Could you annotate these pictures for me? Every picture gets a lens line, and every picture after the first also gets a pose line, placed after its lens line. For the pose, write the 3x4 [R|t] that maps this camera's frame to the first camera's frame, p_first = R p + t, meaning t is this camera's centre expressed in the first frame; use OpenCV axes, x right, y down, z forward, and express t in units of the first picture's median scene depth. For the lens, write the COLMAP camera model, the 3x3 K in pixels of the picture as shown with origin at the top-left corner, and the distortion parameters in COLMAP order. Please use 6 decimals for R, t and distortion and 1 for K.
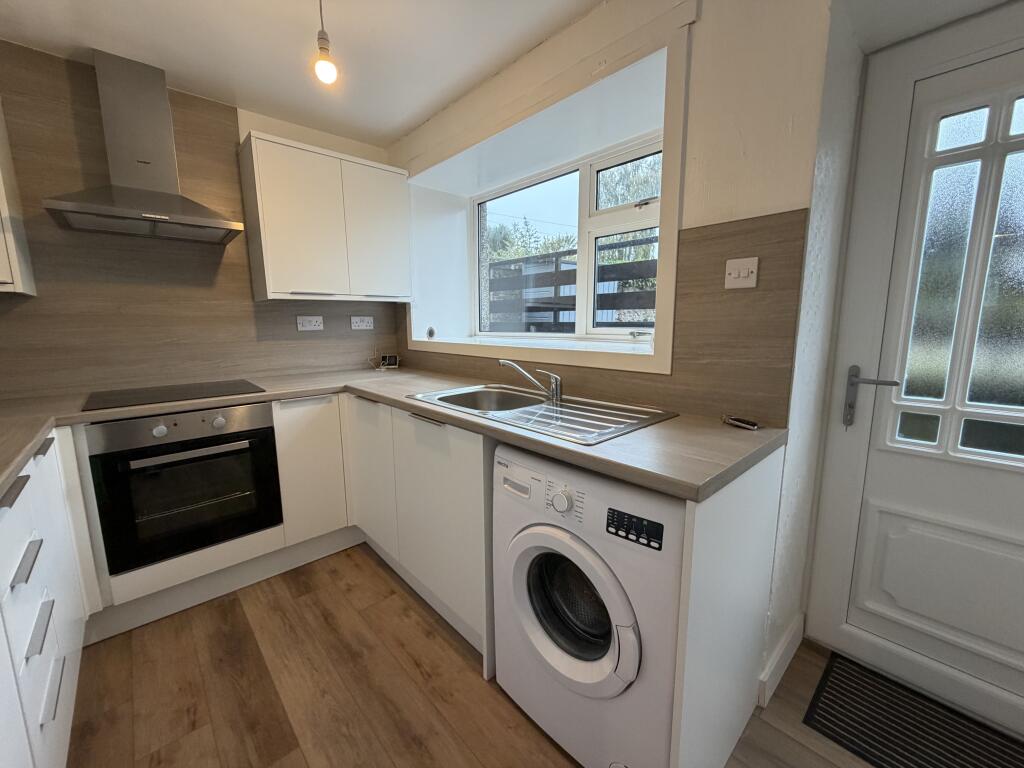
lens RADIAL K [[411.6, 0, 508.8], [0, 411.6, 382.6], [0, 0, 1]] dist [-0.001961, -0.000046]
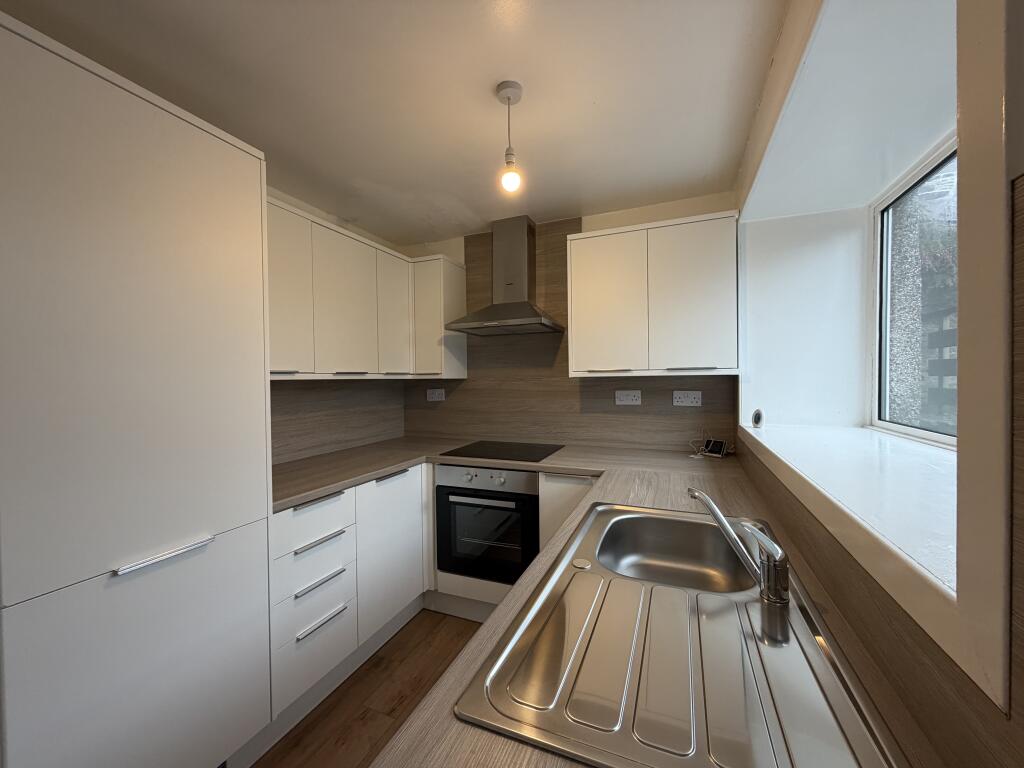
lens RADIAL K [[406.9, 0, 506.3], [0, 406.9, 382.7], [0, 0, 1]] dist [-0.007555, -0.000039]
pose [[0.411231, 0.010966, -0.911465, 0.288316], [-0.127209, 0.990833, -0.045473, -0.101391], [0.902611, 0.134646, 0.408857, 0.345348]]
